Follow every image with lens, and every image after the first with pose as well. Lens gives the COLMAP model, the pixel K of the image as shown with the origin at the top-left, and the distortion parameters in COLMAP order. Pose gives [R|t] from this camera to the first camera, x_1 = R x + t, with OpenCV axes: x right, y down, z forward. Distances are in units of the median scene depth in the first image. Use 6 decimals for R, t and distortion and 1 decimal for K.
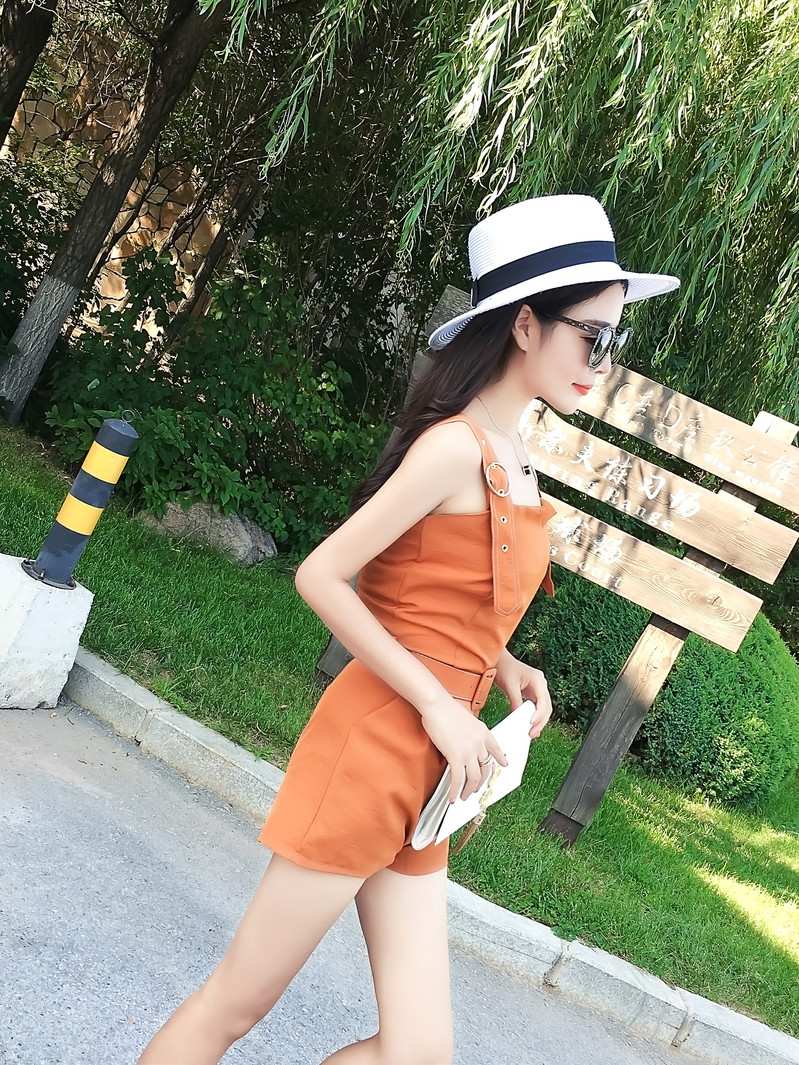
lens RADIAL K [[1211.9, 0, 368.7], [0, 1211.9, 539.1], [0, 0, 1]] dist [0.002186, 0.020516]
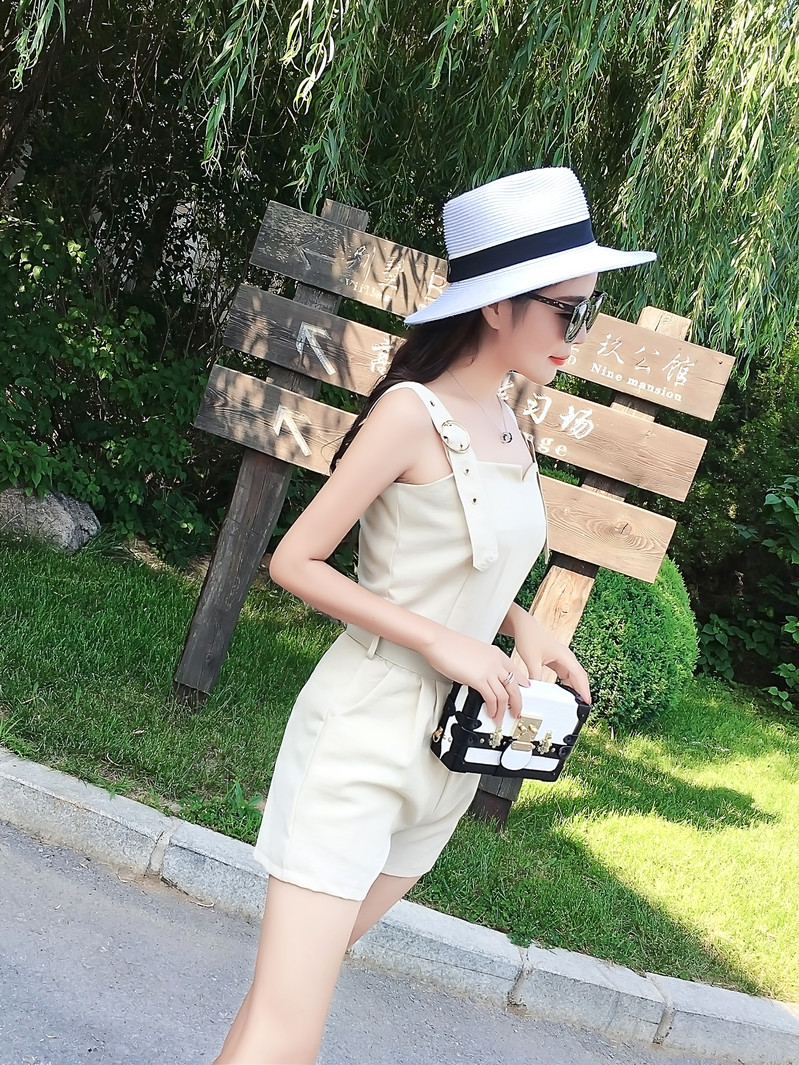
lens RADIAL K [[1207.4, 0, 356.2], [0, 1207.4, 531.1], [0, 0, 1]] dist [0.019306, 0.023625]
pose [[0.980928, -0.144395, 0.130116, -0.014915], [0.137577, 0.988672, 0.059998, -0.021074], [-0.137306, -0.040952, 0.989682, 0.125541]]
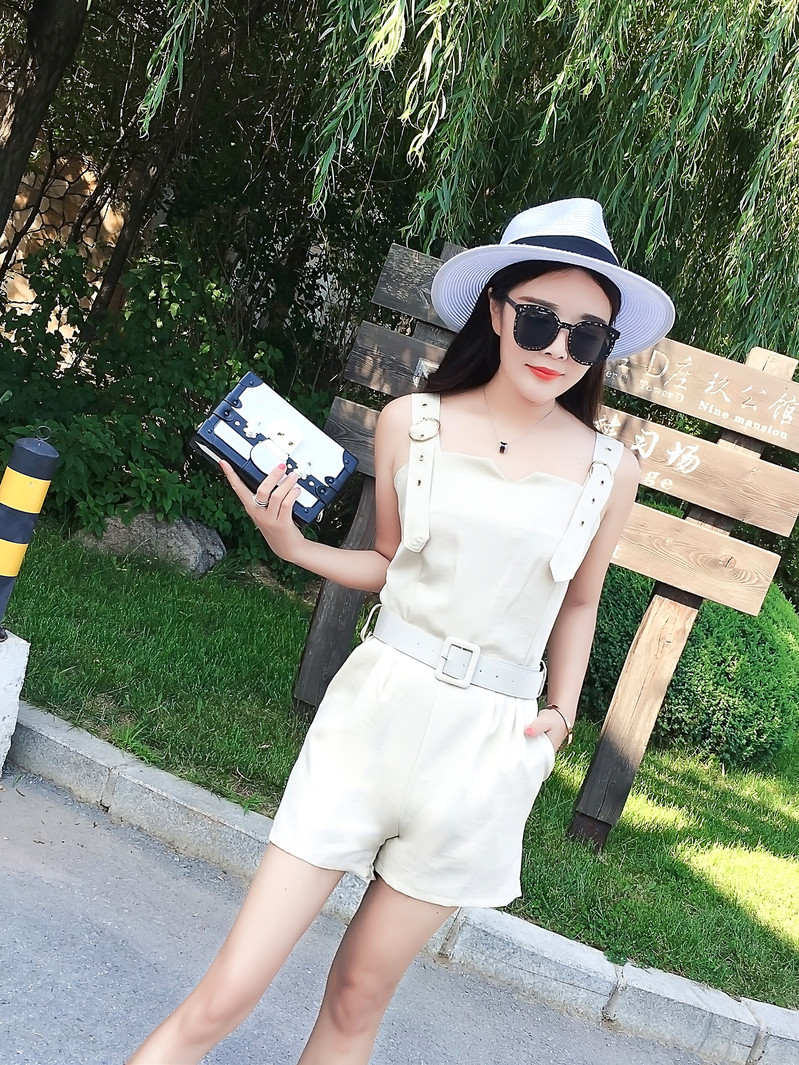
lens RADIAL K [[1211.1, 0, 399.5], [0, 1211.1, 532.5], [0, 0, 1]] dist [0.010139, 0.028208]
pose [[0.990794, -0.118260, 0.065894, -0.010678], [0.117143, 0.992902, 0.020573, -0.014277], [-0.067859, -0.012664, 0.997615, 0.092219]]
